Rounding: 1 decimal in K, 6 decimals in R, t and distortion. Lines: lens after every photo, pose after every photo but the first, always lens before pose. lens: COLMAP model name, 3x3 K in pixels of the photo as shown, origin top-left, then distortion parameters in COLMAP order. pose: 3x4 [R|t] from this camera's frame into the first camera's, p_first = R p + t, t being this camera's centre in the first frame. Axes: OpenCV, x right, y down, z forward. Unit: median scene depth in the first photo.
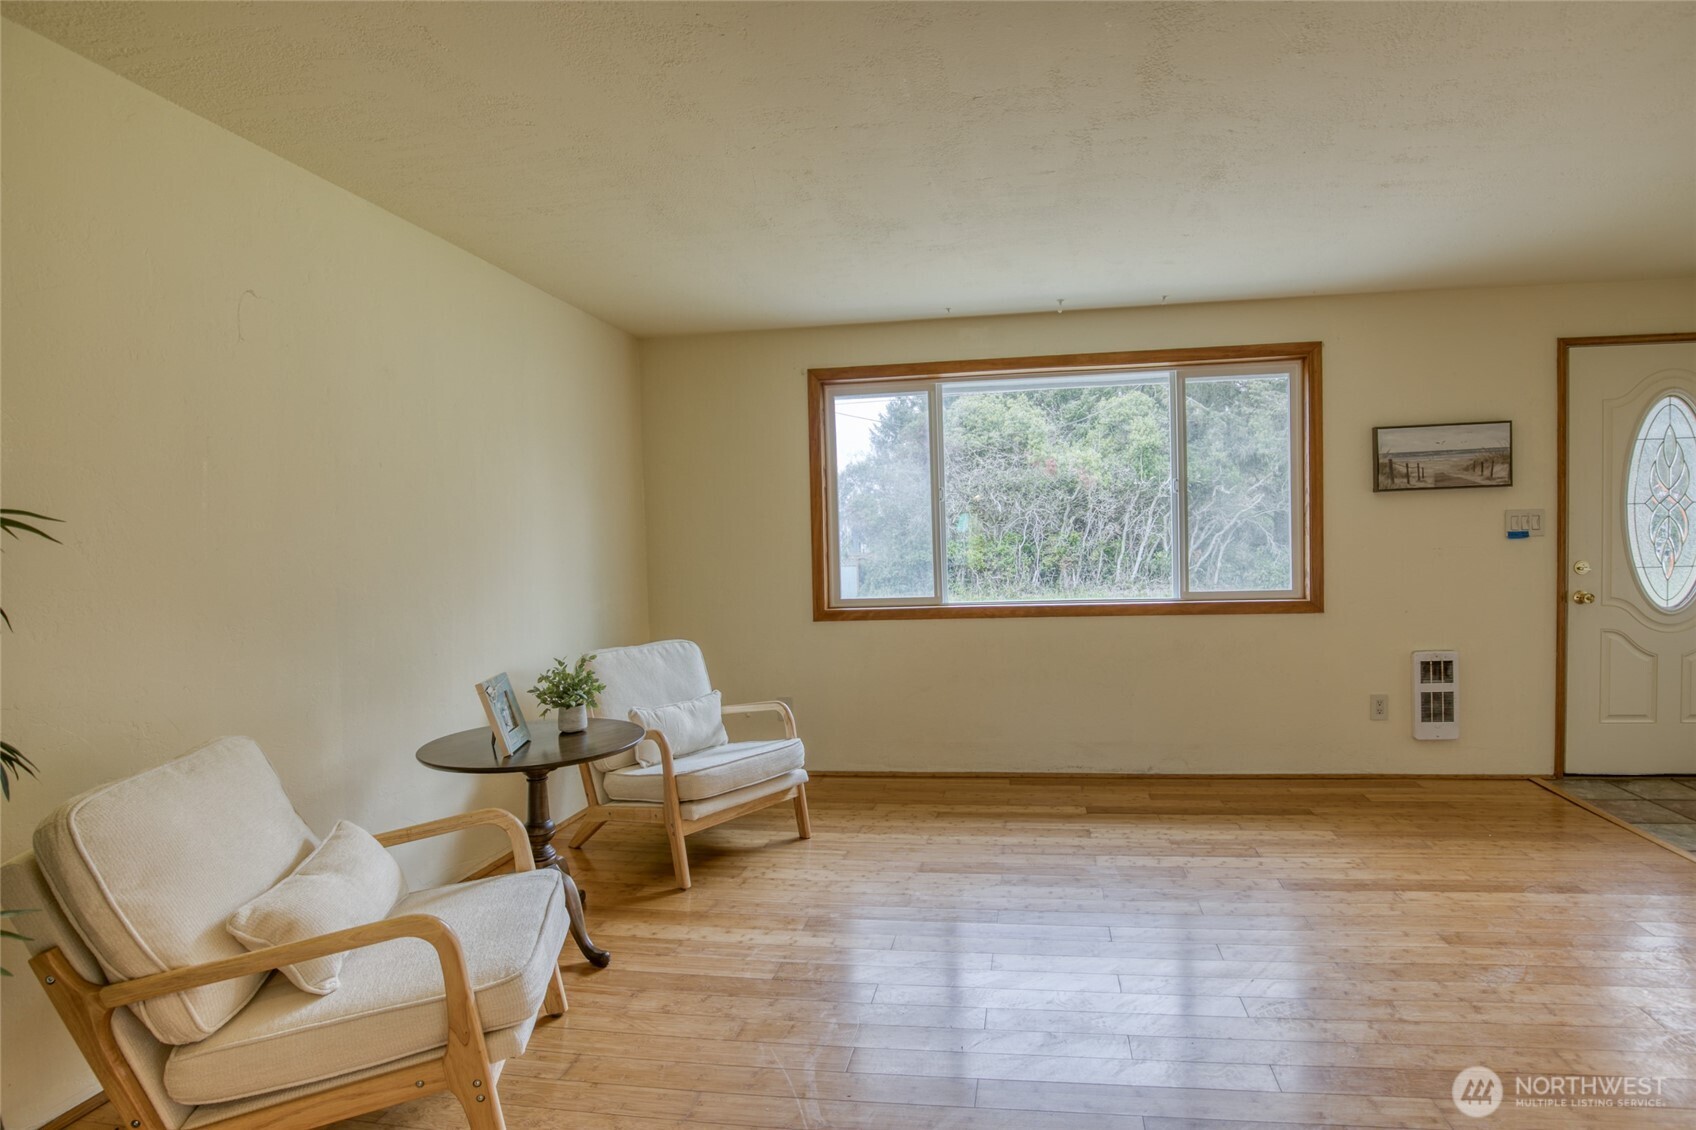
lens RADIAL K [[836.3, 0, 990.9], [0, 836.3, 583.5], [0, 0, 1]] dist [-0.034535, 0.000123]
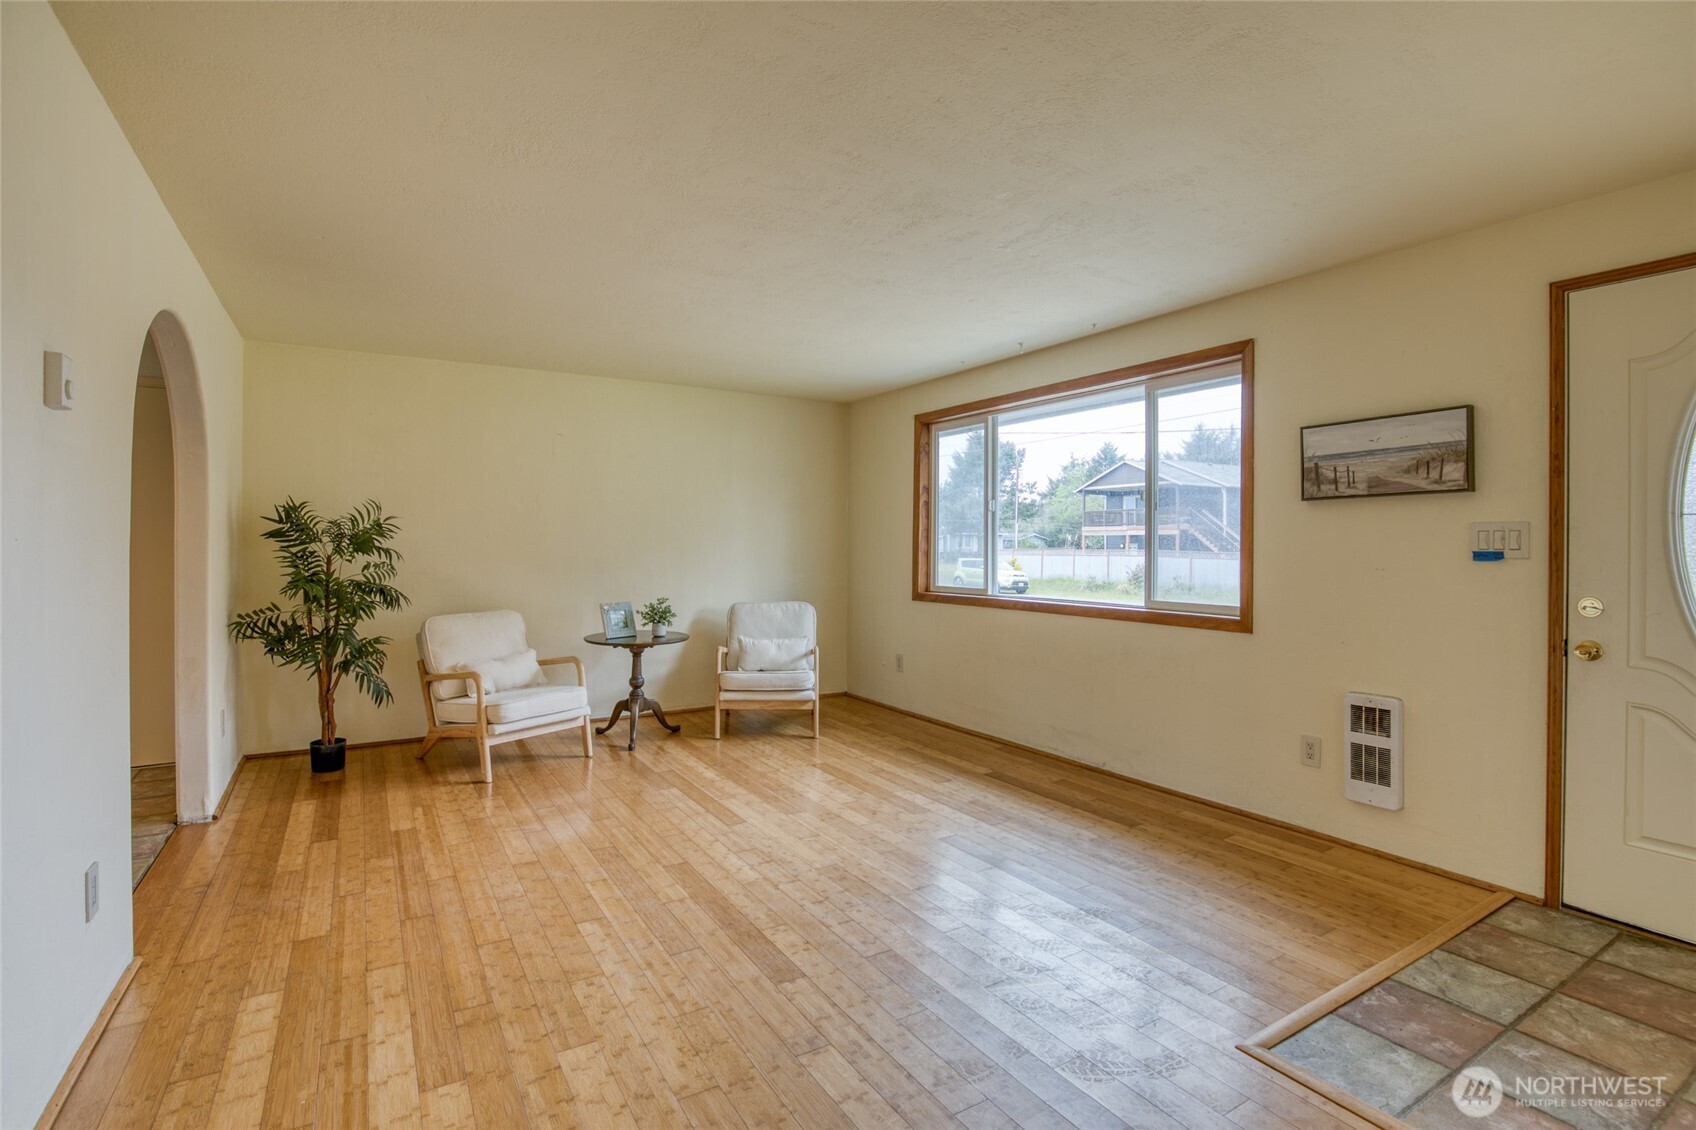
lens RADIAL K [[848.4, 0, 849.0], [0, 848.4, 545.9], [0, 0, 1]] dist [-0.038701, 0.000351]
pose [[0.602796, 0.029038, -0.797367, 0.887072], [-0.055587, 0.998438, -0.005663, -0.031828], [0.795956, 0.047737, 0.603469, 0.091019]]
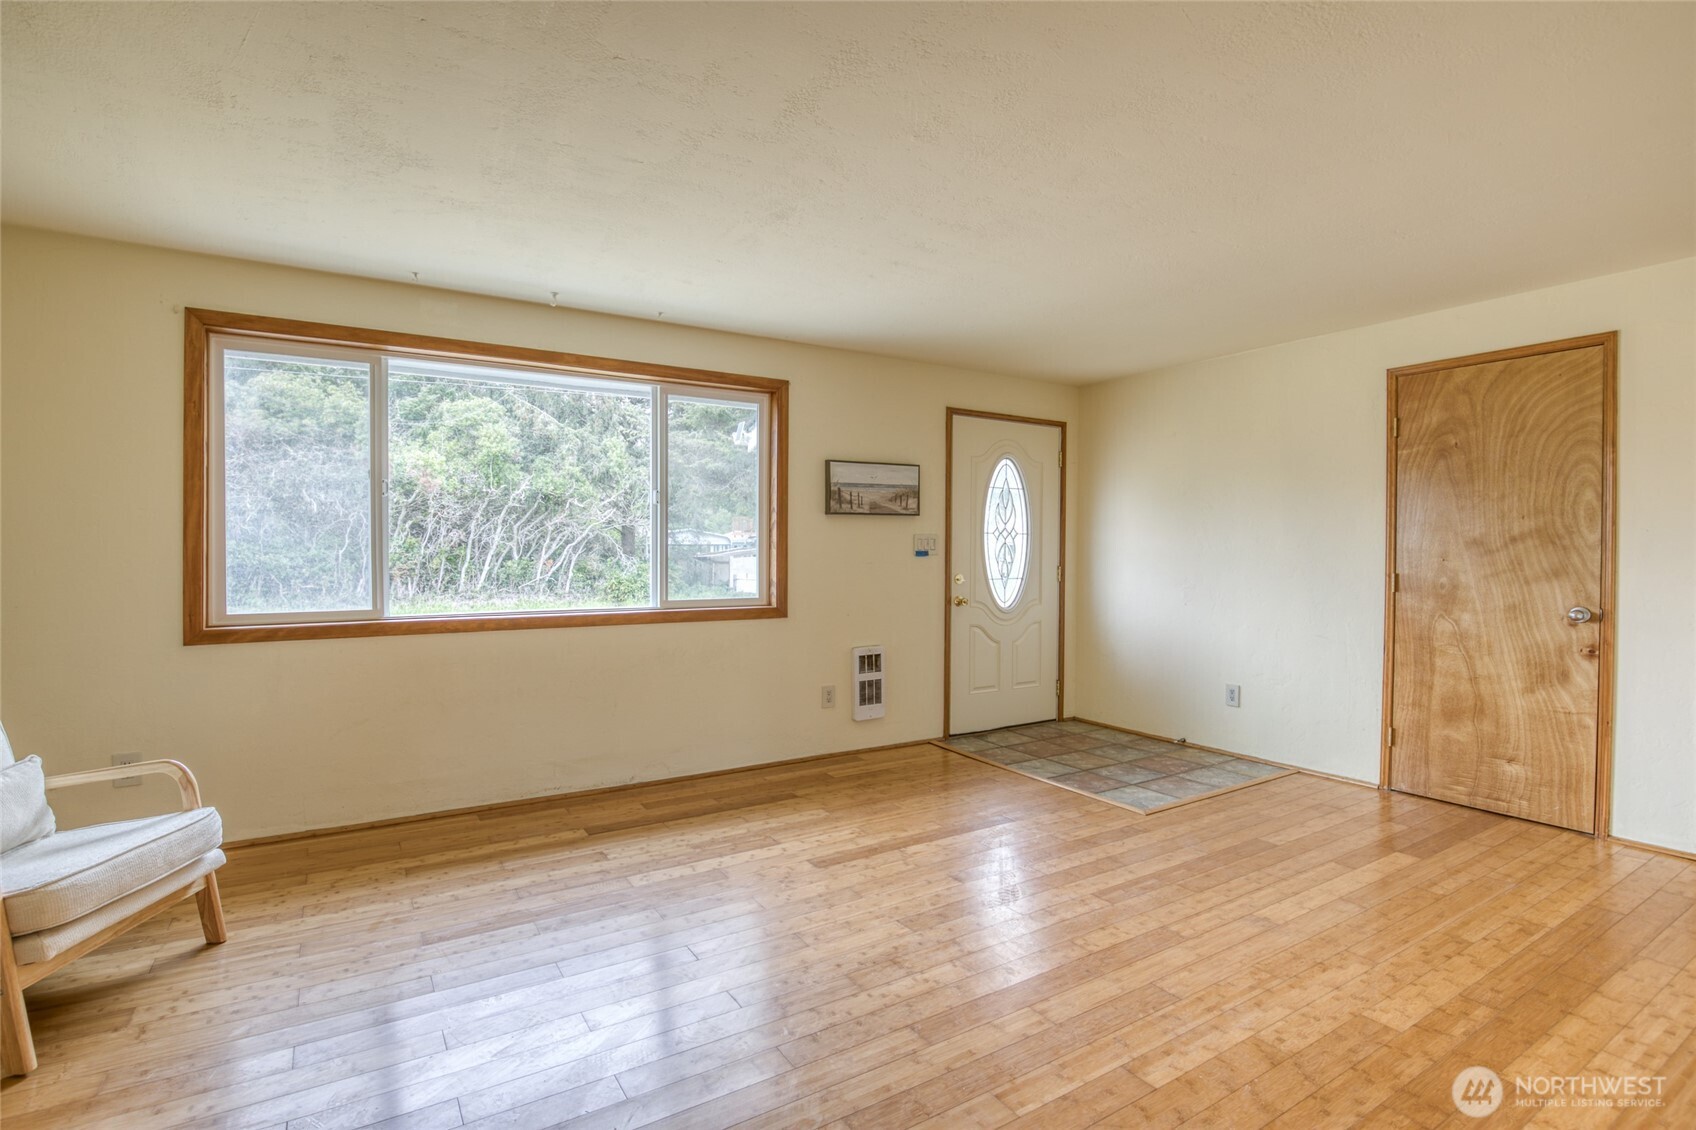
lens RADIAL K [[768.4, 0, 891.8], [0, 768.4, 566.6], [0, 0, 1]] dist [-0.033454, 0.004767]
pose [[0.776574, 0.016052, 0.629822, -0.155643], [0.005062, 0.999484, -0.031715, -0.000494], [-0.630006, 0.027817, 0.776092, 0.094961]]
